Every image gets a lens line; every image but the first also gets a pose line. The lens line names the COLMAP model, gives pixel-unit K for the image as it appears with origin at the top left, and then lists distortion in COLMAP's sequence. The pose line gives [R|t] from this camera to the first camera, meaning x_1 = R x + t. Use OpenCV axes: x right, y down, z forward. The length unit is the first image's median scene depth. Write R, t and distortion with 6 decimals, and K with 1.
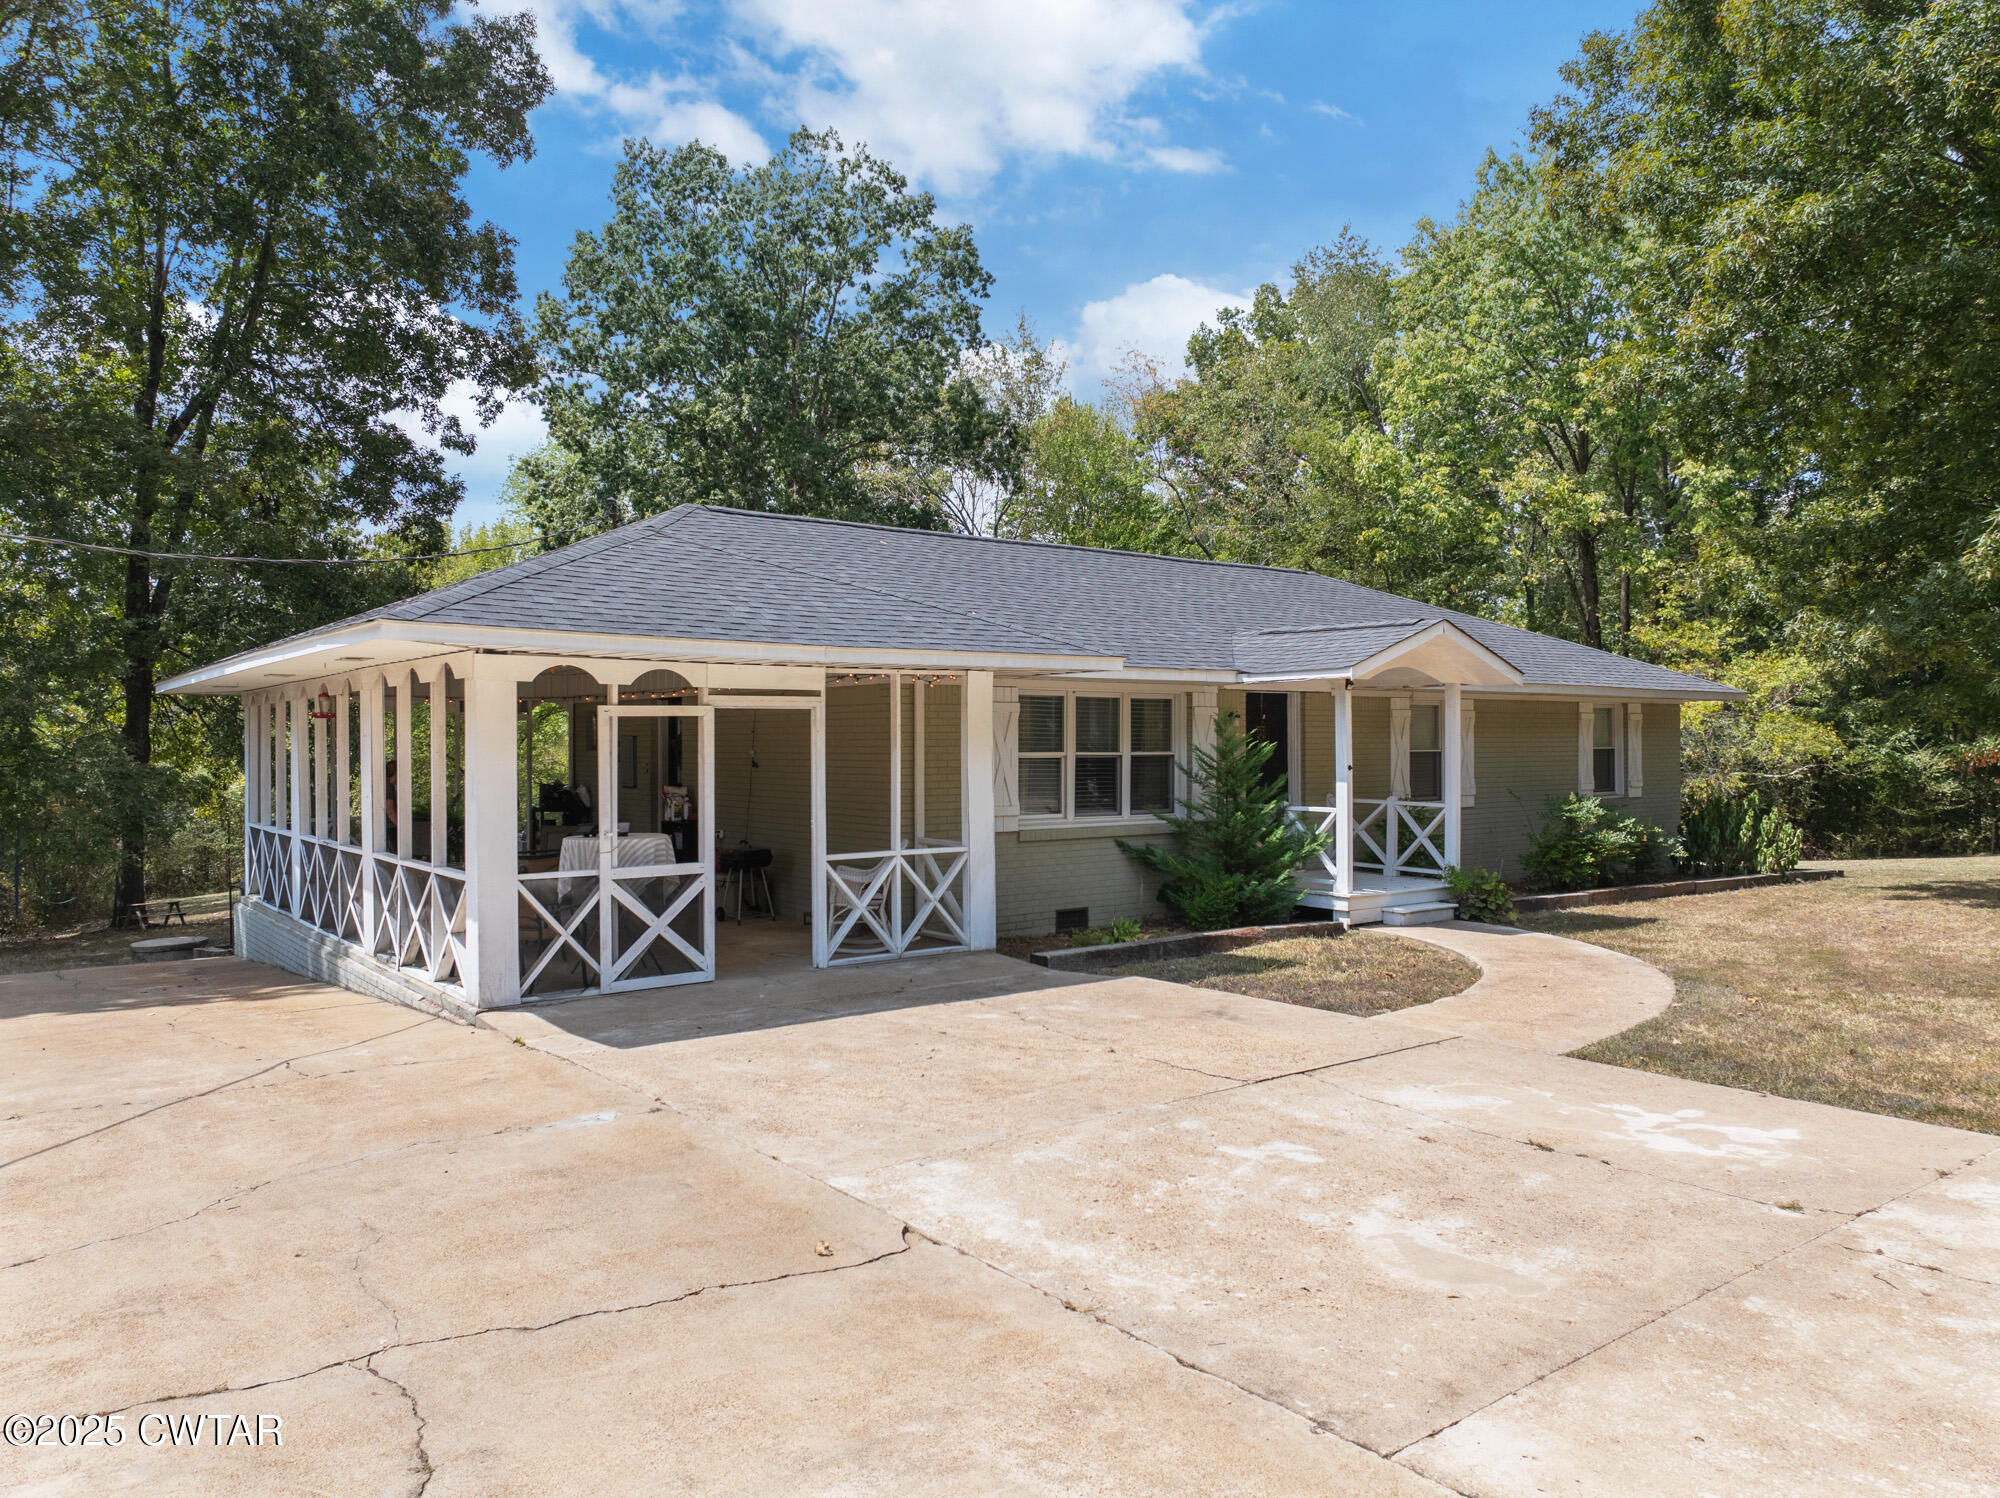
lens RADIAL K [[1382.1, 0, 987.9], [0, 1382.1, 745.1], [0, 0, 1]] dist [-0.045853, 0.026006]
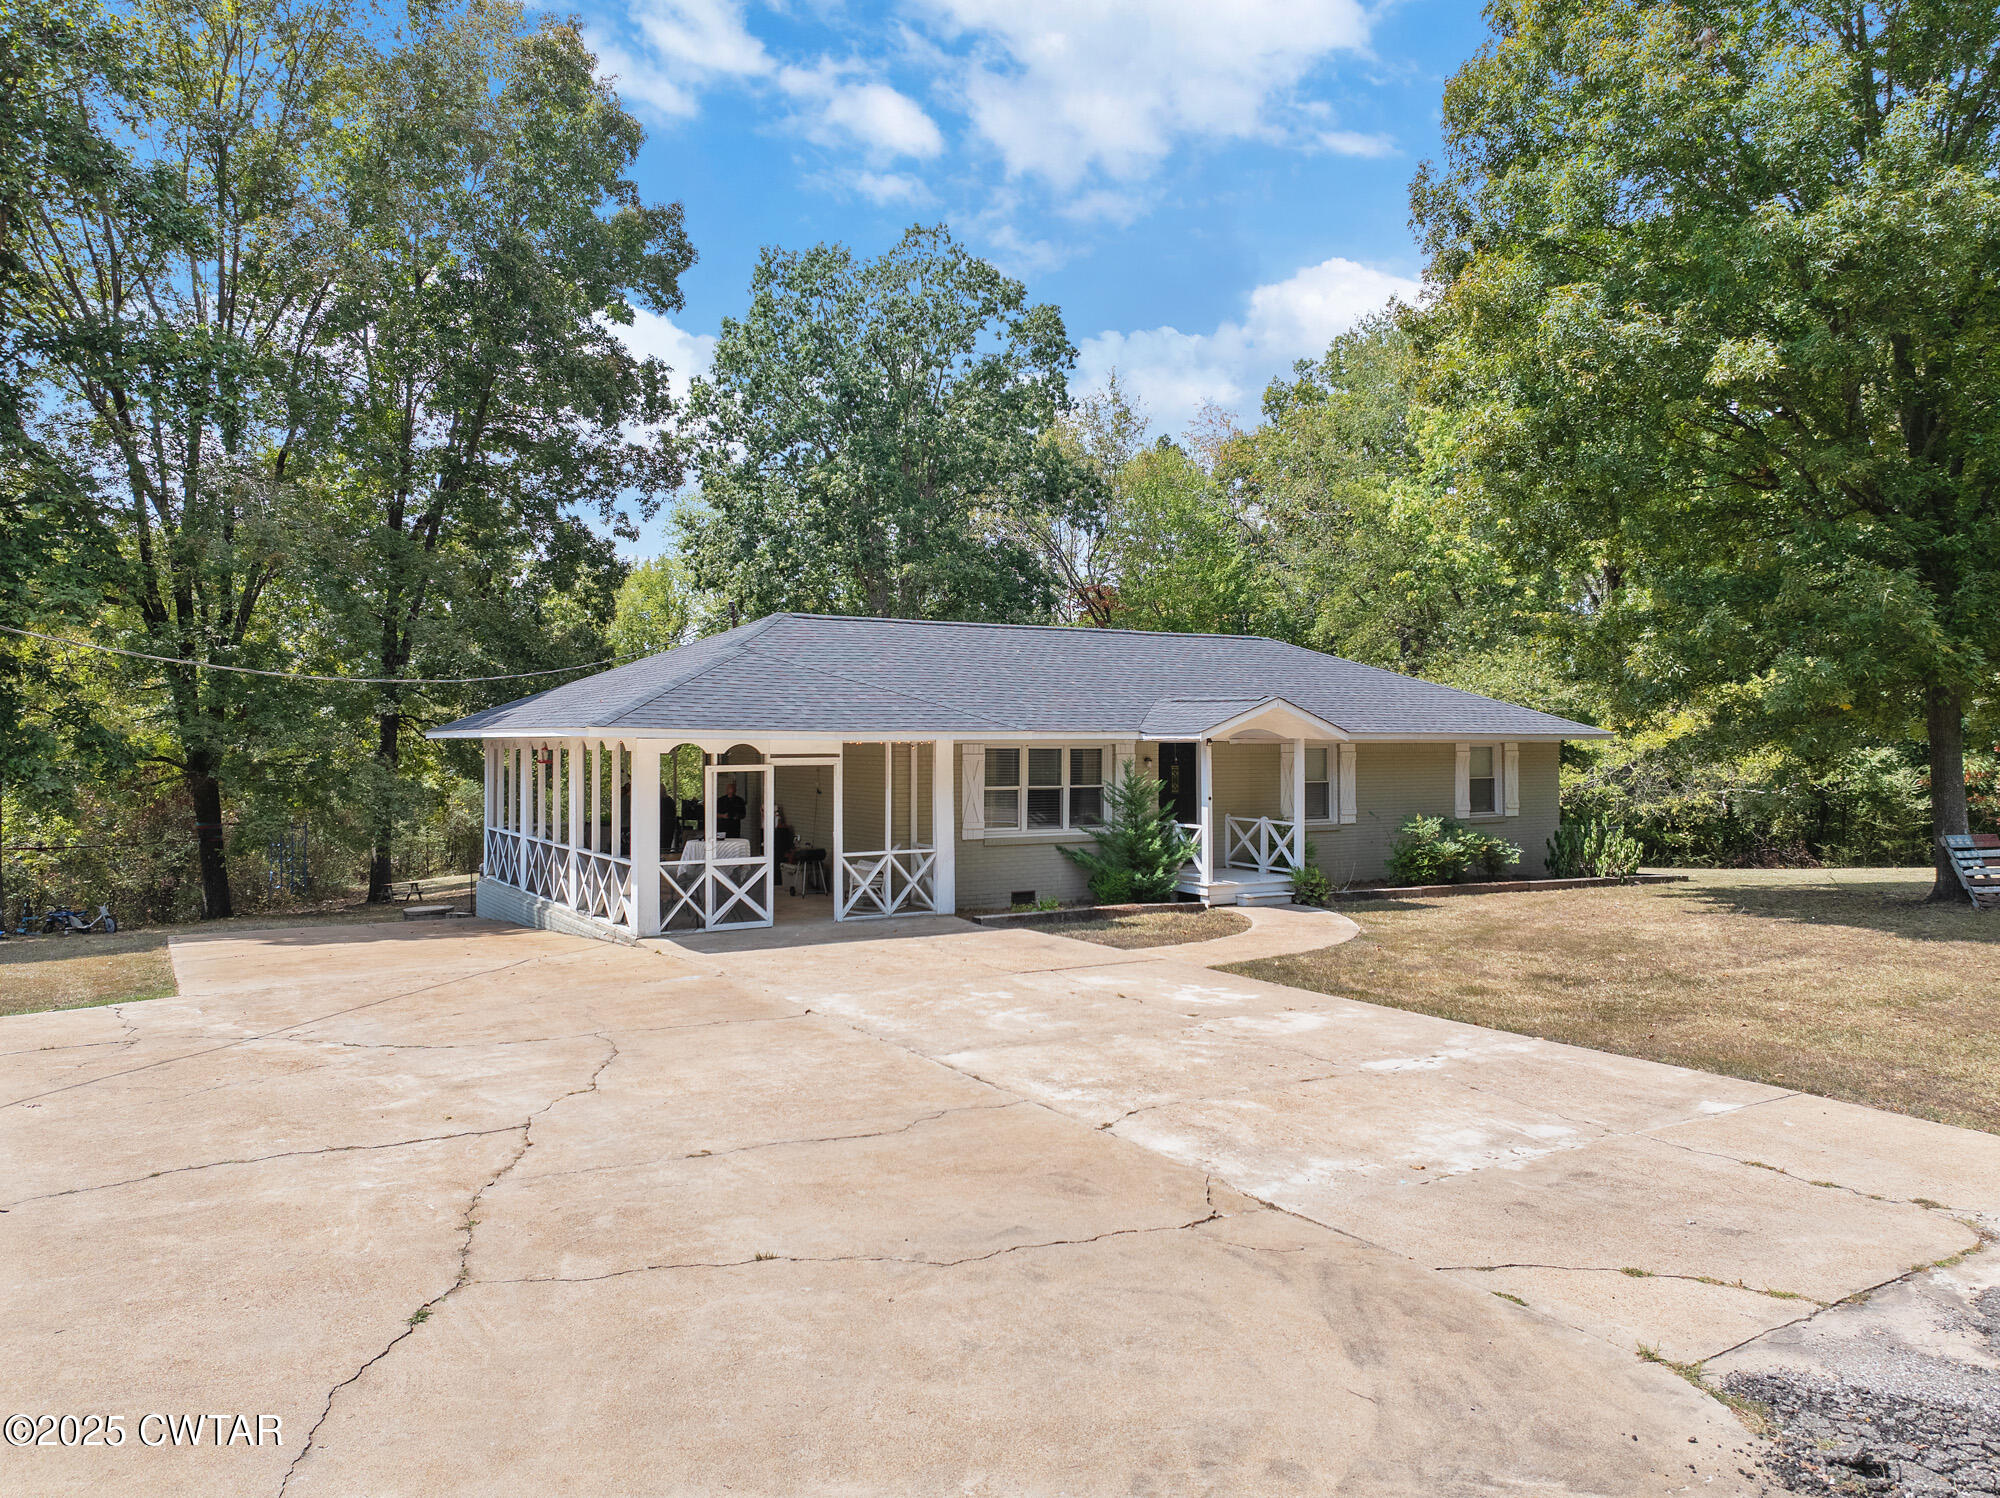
lens RADIAL K [[1385.3, 0, 989.7], [0, 1385.3, 723.5], [0, 0, 1]] dist [-0.011084, -0.000393]
pose [[0.994036, 0.002121, -0.109034, 0.173773], [-0.003642, 0.999899, -0.013753, -0.038878], [0.108994, 0.014068, 0.993943, -0.460441]]
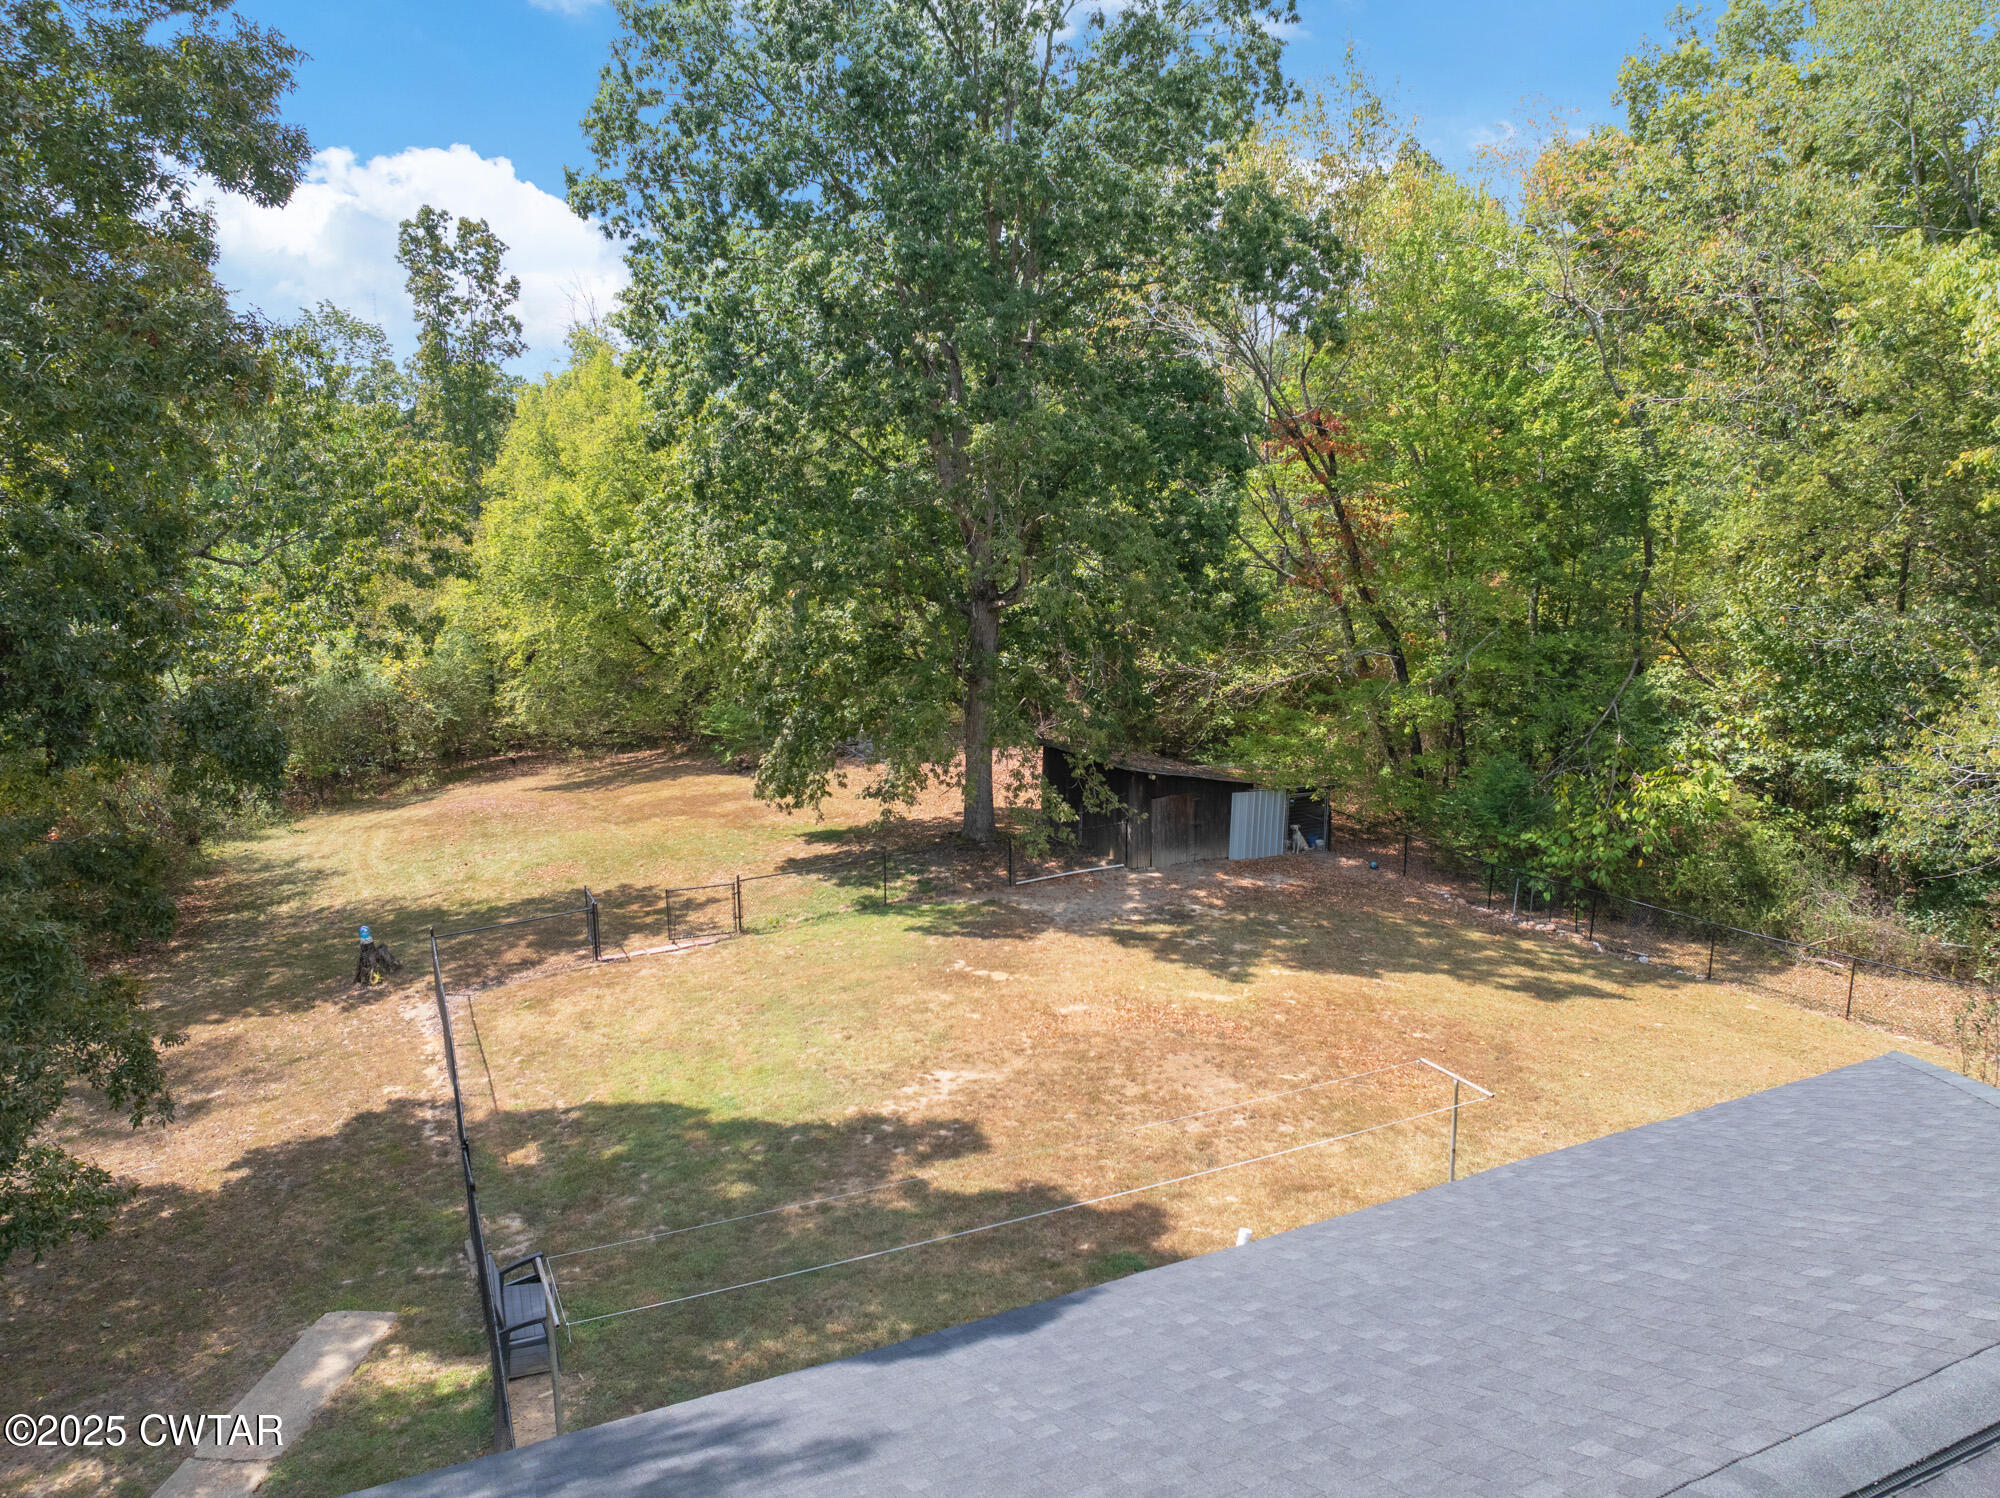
lens RADIAL K [[1382.1, 0, 987.9], [0, 1382.1, 745.1], [0, 0, 1]] dist [-0.045853, 0.026006]
pose [[0.975616, 0.040974, -0.215624, 0.027953], [0.004139, 0.978811, 0.204726, -0.417499], [0.219443, -0.200626, 0.954774, 1.009841]]
